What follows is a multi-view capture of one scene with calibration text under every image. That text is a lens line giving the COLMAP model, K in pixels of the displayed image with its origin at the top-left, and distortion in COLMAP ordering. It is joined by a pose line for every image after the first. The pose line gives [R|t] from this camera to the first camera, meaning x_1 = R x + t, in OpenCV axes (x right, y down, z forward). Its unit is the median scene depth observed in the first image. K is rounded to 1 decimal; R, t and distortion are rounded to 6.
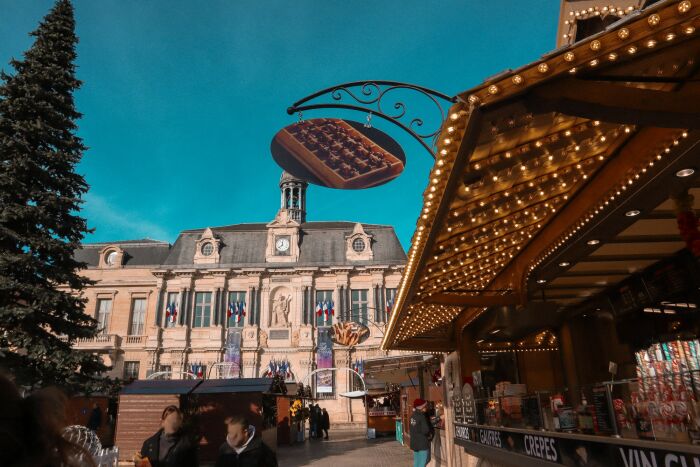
lens RADIAL K [[503.2, 0, 349.8], [0, 503.2, 231.5], [0, 0, 1]] dist [-0.103090, 0.001505]
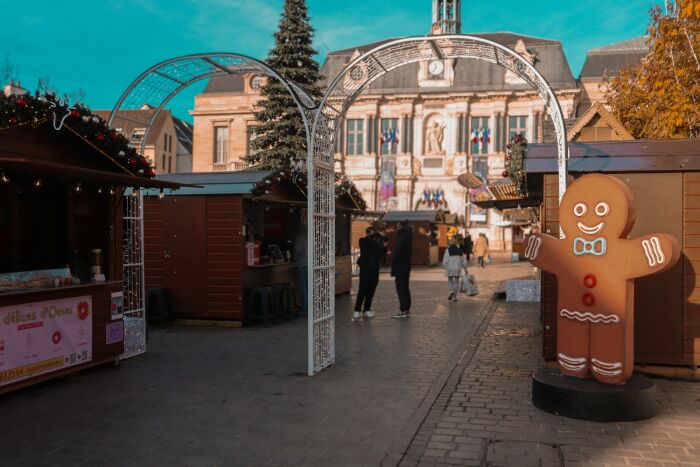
lens RADIAL K [[675.9, 0, 349.7], [0, 675.9, 235.1], [0, 0, 1]] dist [-0.052389, 0.000000]
pose [[0.970198, 0.039367, -0.239095, 0.023289], [0.042245, 0.944124, 0.326872, -0.099002], [0.238603, -0.327231, 0.914324, -0.297239]]
